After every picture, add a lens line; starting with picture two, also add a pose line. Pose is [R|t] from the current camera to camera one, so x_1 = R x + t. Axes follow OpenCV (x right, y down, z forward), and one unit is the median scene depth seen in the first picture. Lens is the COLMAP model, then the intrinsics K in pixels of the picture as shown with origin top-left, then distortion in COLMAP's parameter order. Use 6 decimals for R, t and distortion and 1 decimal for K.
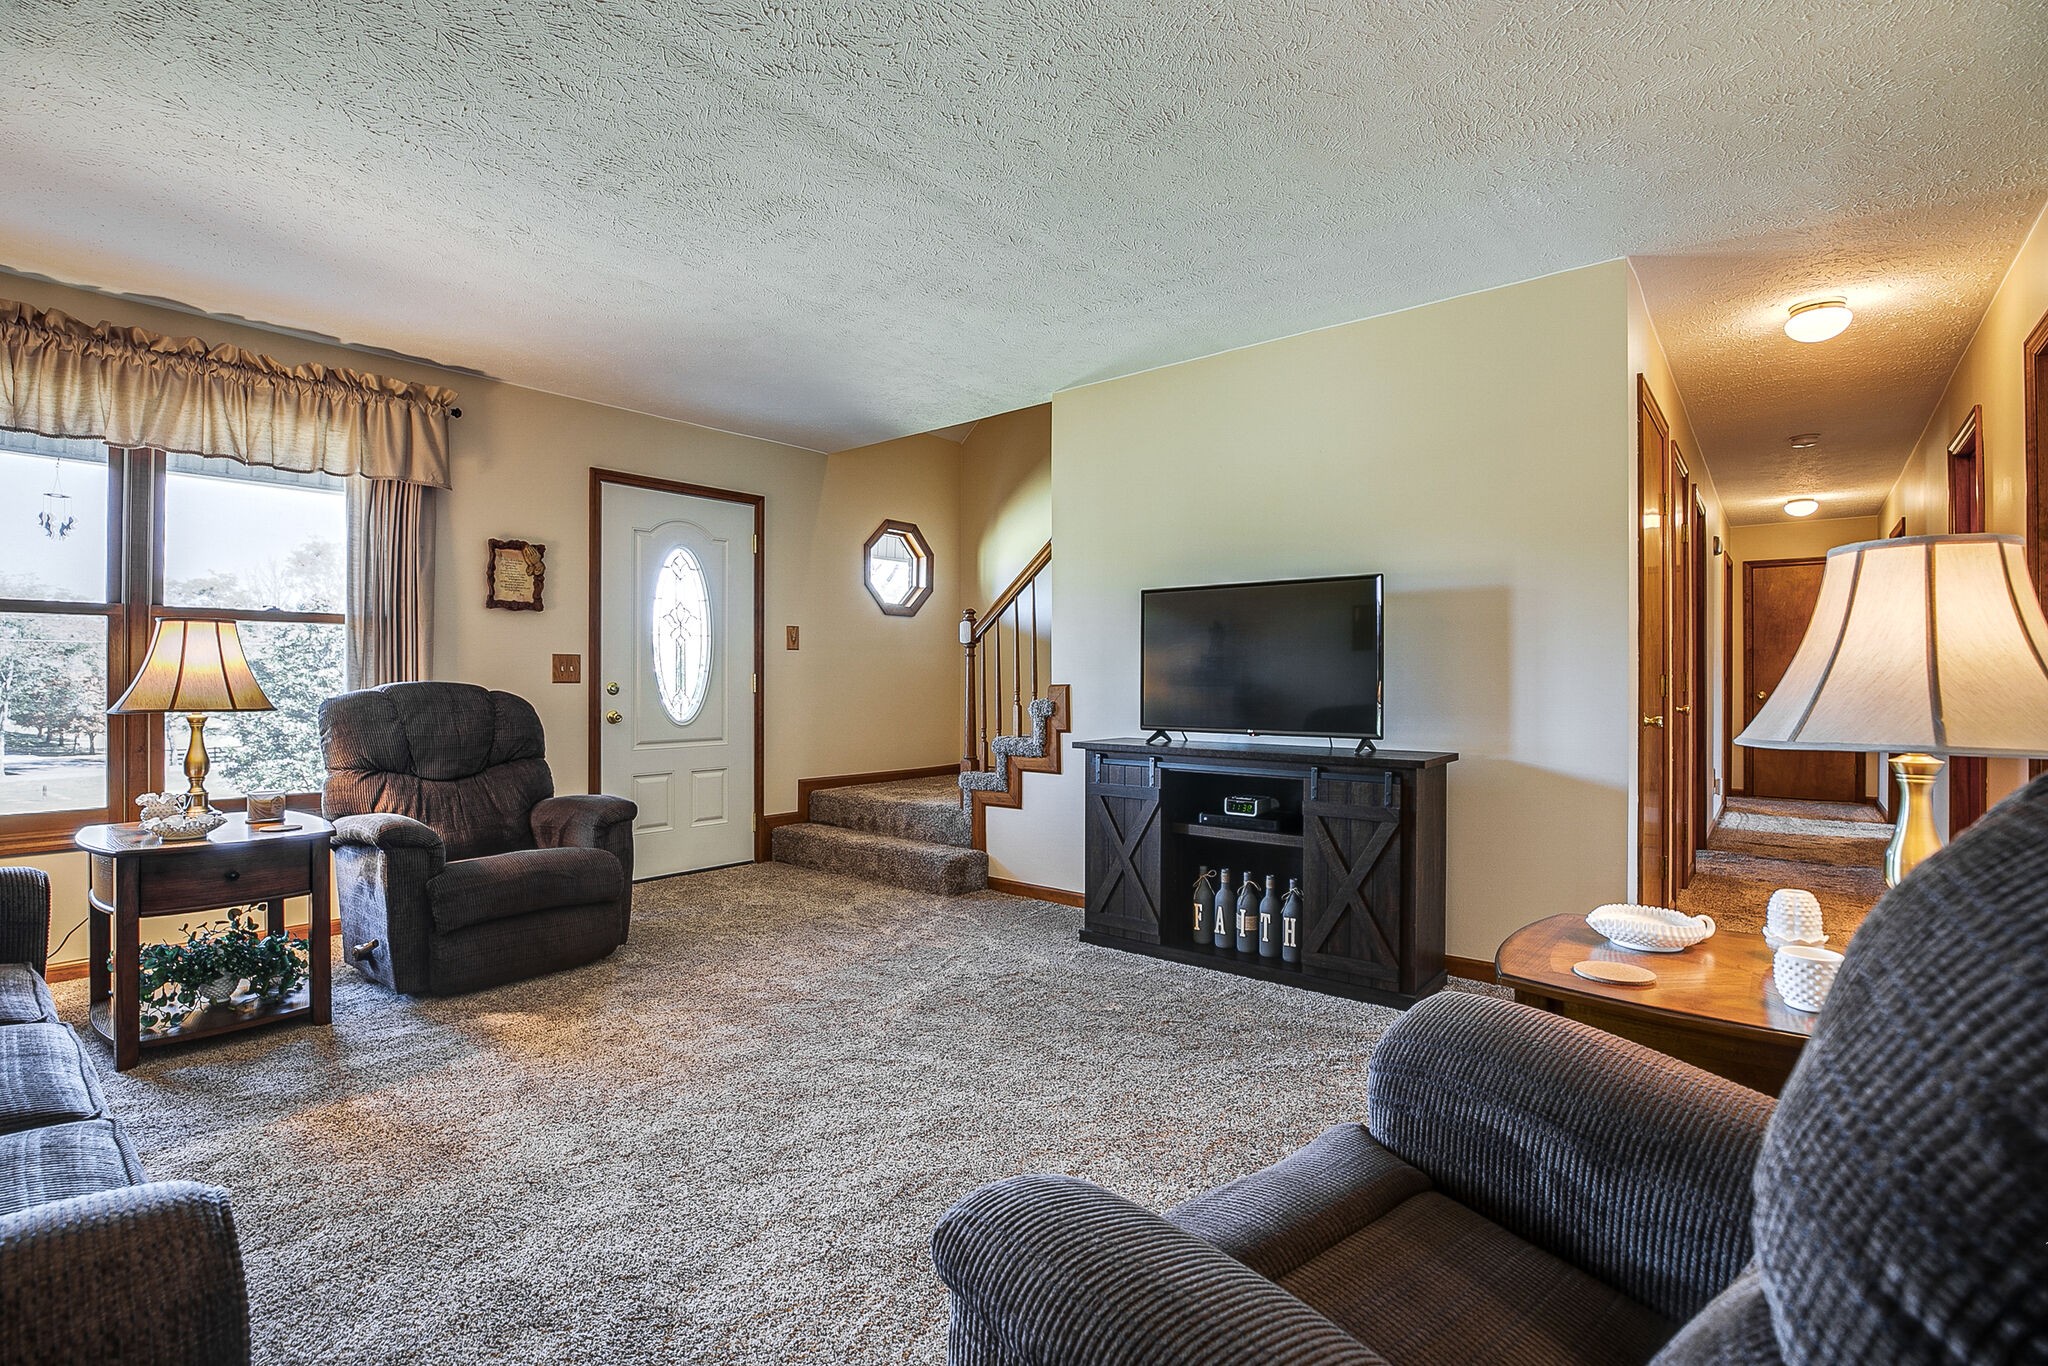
lens RADIAL K [[955.2, 0, 1019.6], [0, 955.2, 654.3], [0, 0, 1]] dist [-0.030649, 0.000237]
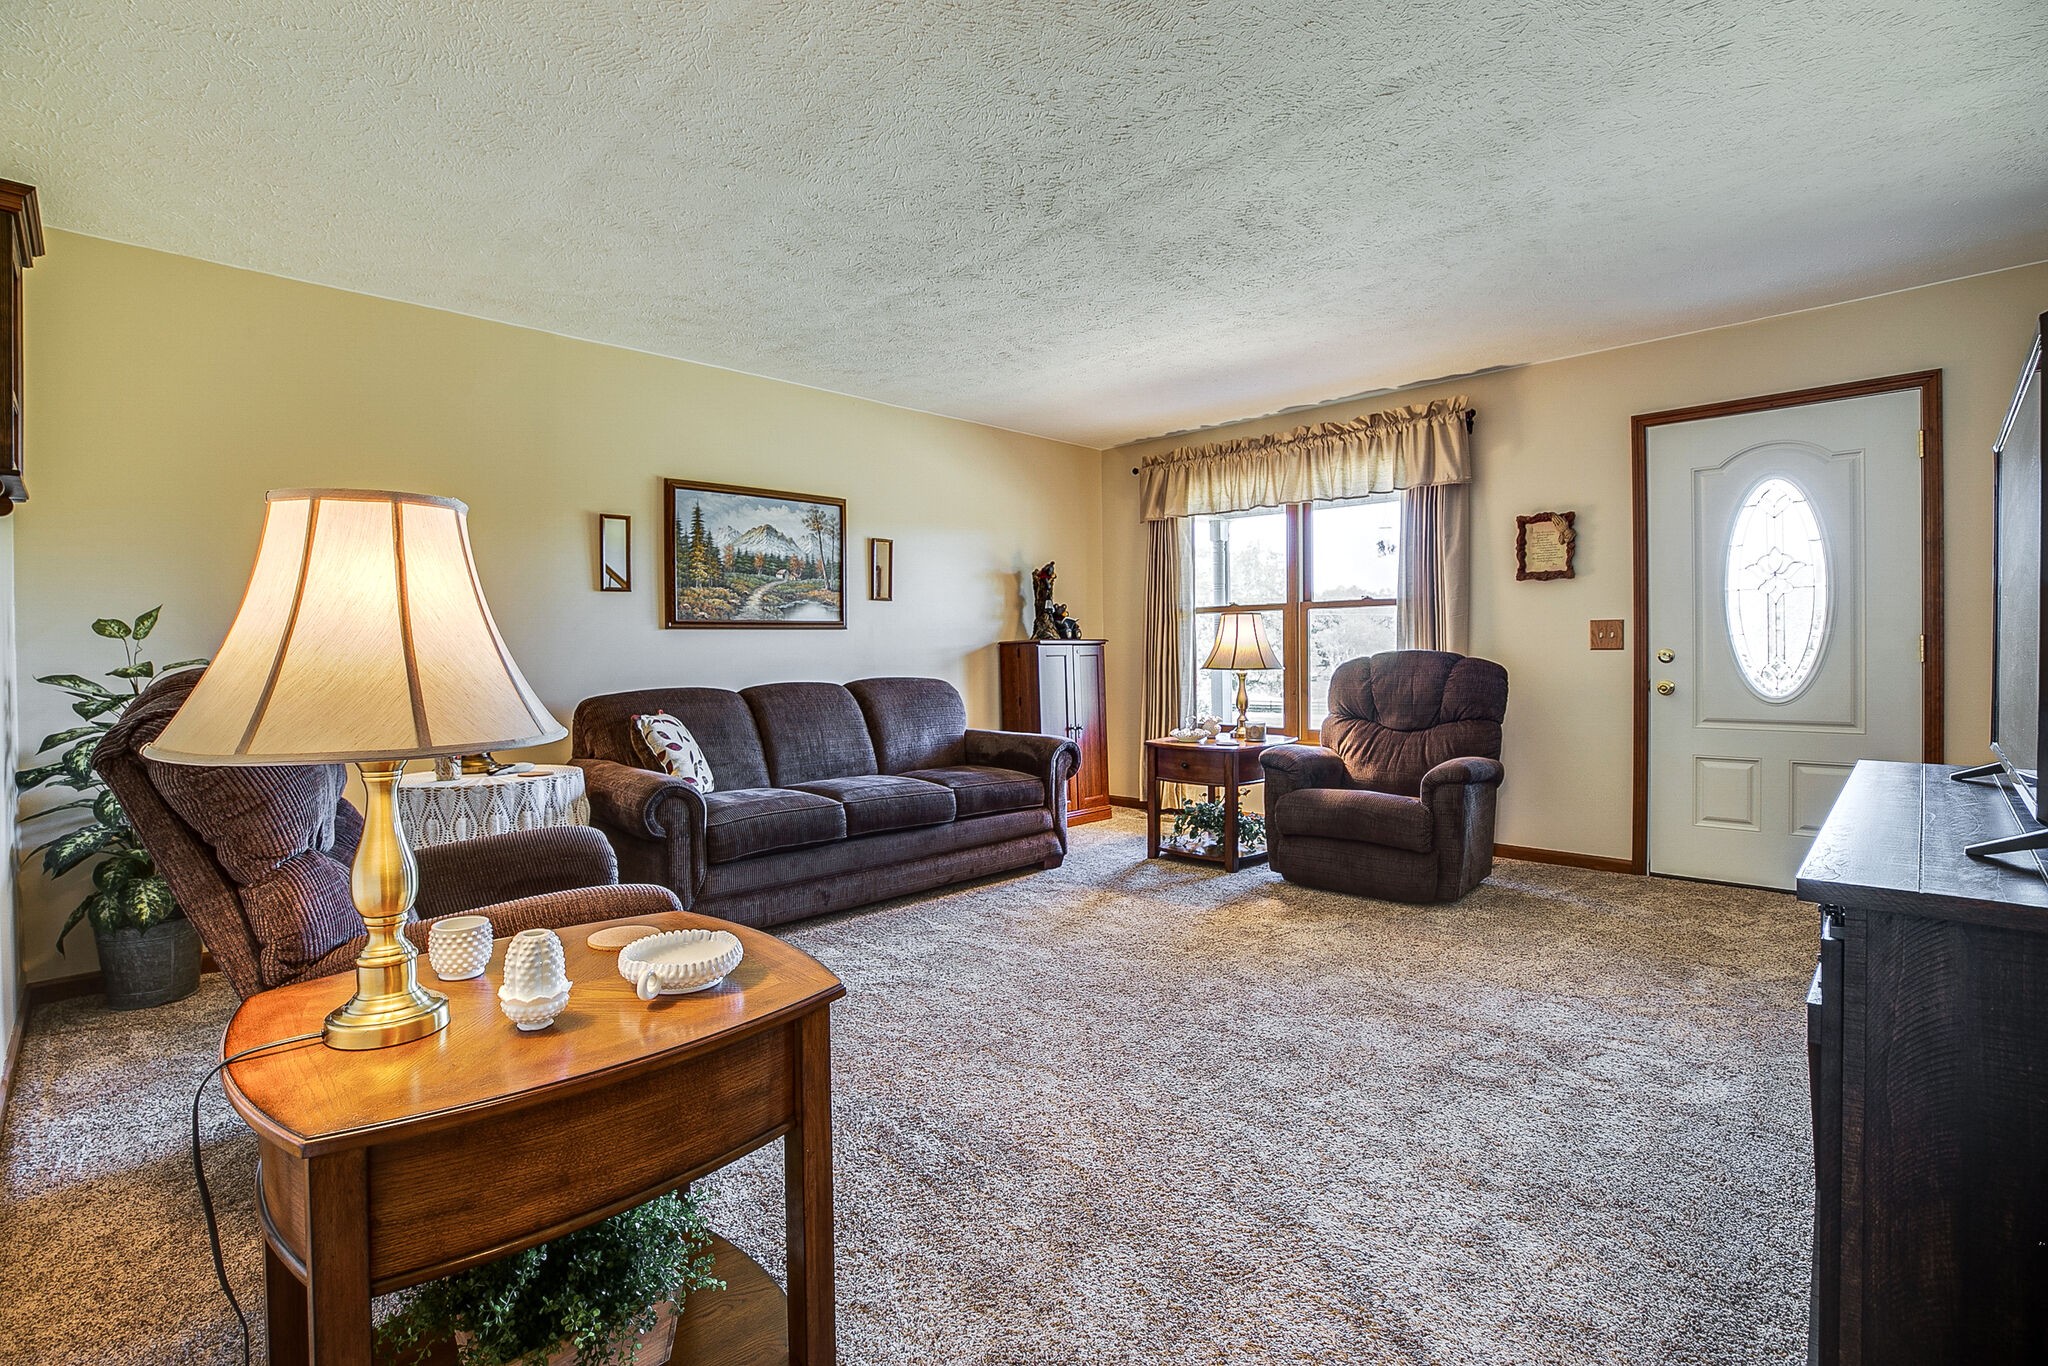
lens RADIAL K [[955.2, 0, 1019.6], [0, 955.2, 654.3], [0, 0, 1]] dist [-0.030649, 0.000237]
pose [[-0.095549, 0.004348, -0.995415, 0.563887], [0.036228, 0.999343, 0.000888, 0.013110], [0.994765, -0.035977, -0.095644, 0.532340]]
